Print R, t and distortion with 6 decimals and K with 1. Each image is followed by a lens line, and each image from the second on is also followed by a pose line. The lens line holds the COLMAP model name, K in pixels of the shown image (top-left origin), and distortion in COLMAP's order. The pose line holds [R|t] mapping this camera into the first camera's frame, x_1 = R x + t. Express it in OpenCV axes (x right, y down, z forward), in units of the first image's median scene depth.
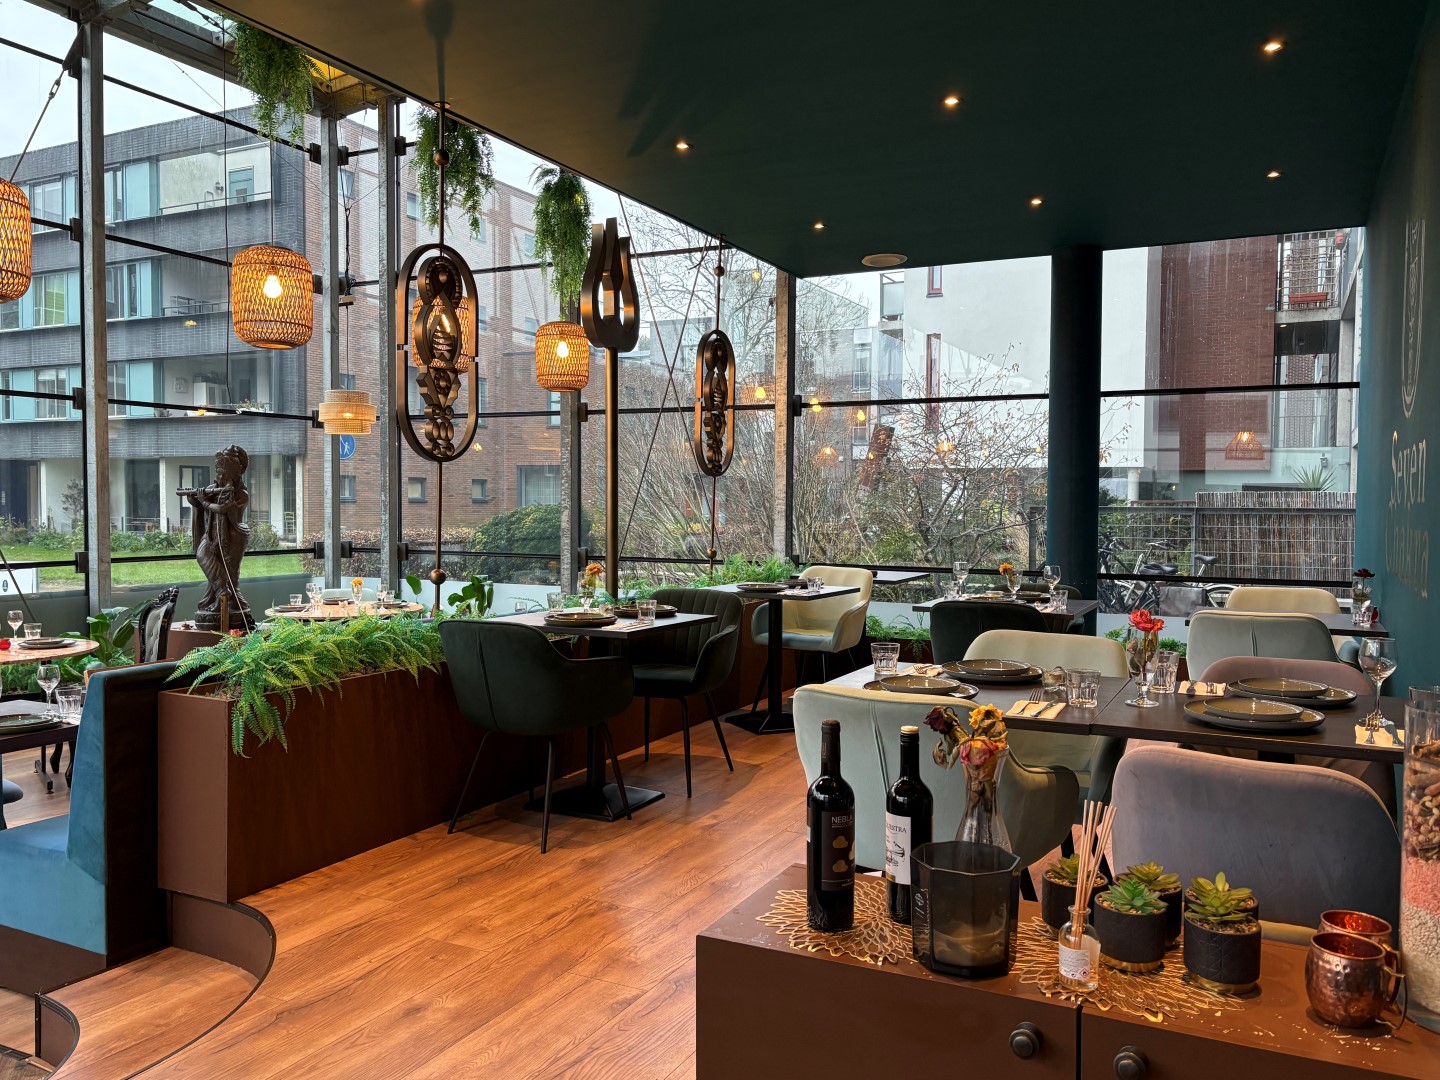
lens RADIAL K [[1122.5, 0, 721.5], [0, 1122.5, 533.1], [0, 0, 1]] dist [0.072066, -0.096796]
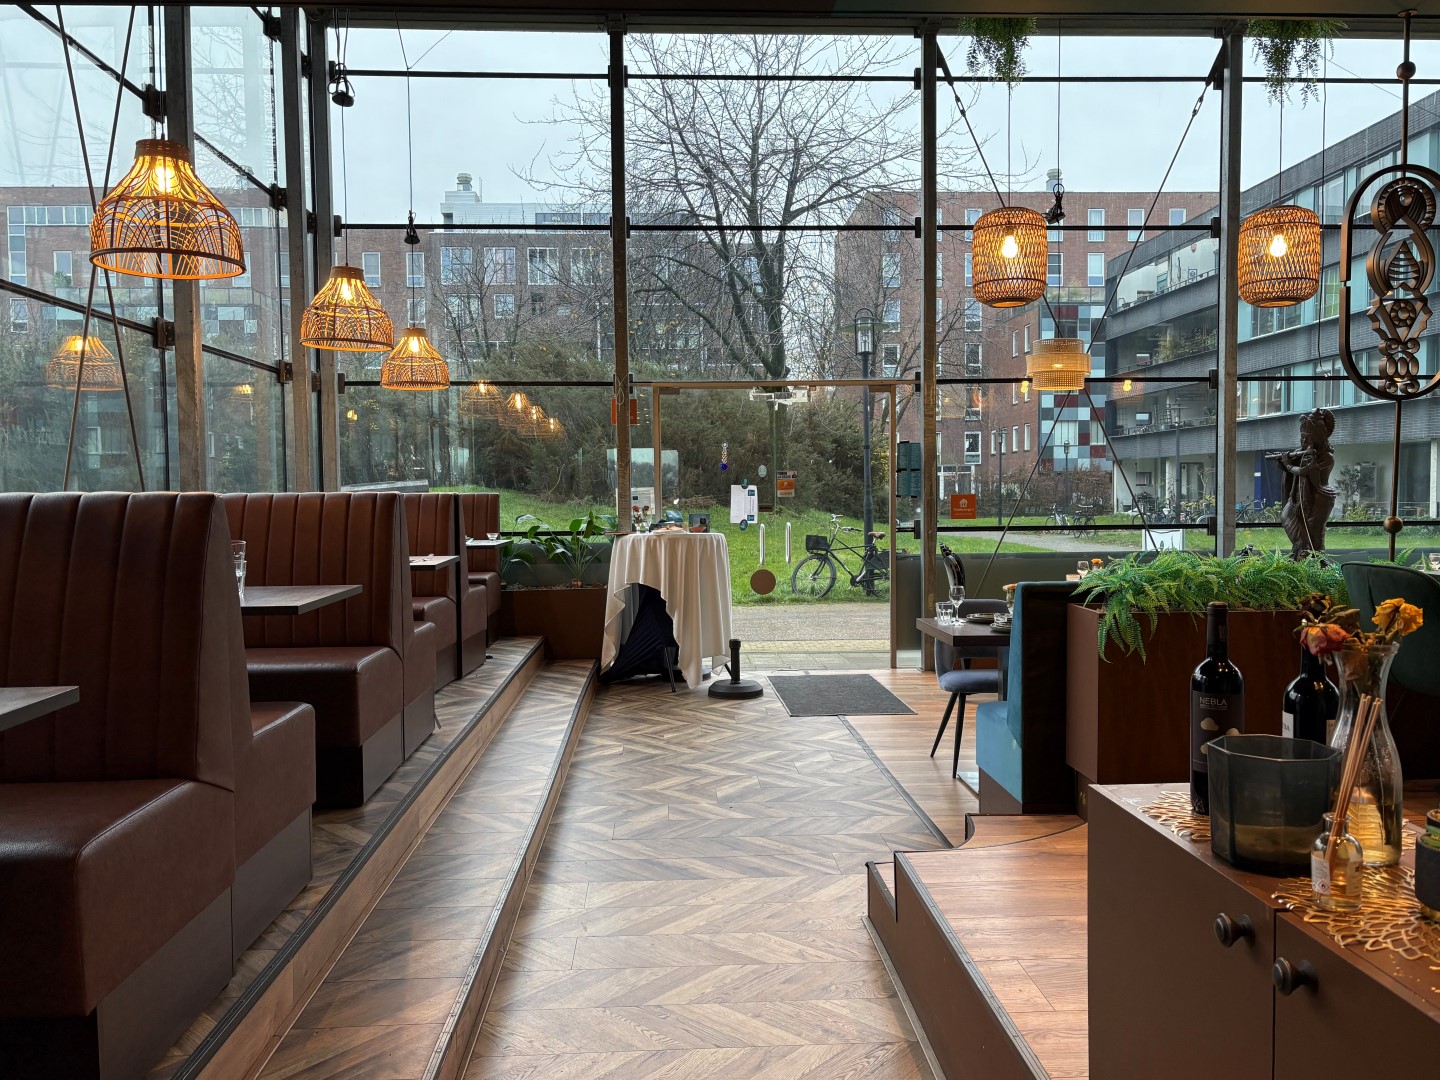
lens RADIAL K [[1122.5, 0, 721.5], [0, 1122.5, 533.1], [0, 0, 1]] dist [0.072066, -0.096796]
pose [[0.488998, 0.020969, -0.872033, 0.289068], [-0.015424, 0.999763, 0.015391, 0.038961], [0.872148, 0.005924, 0.489206, 0.060774]]
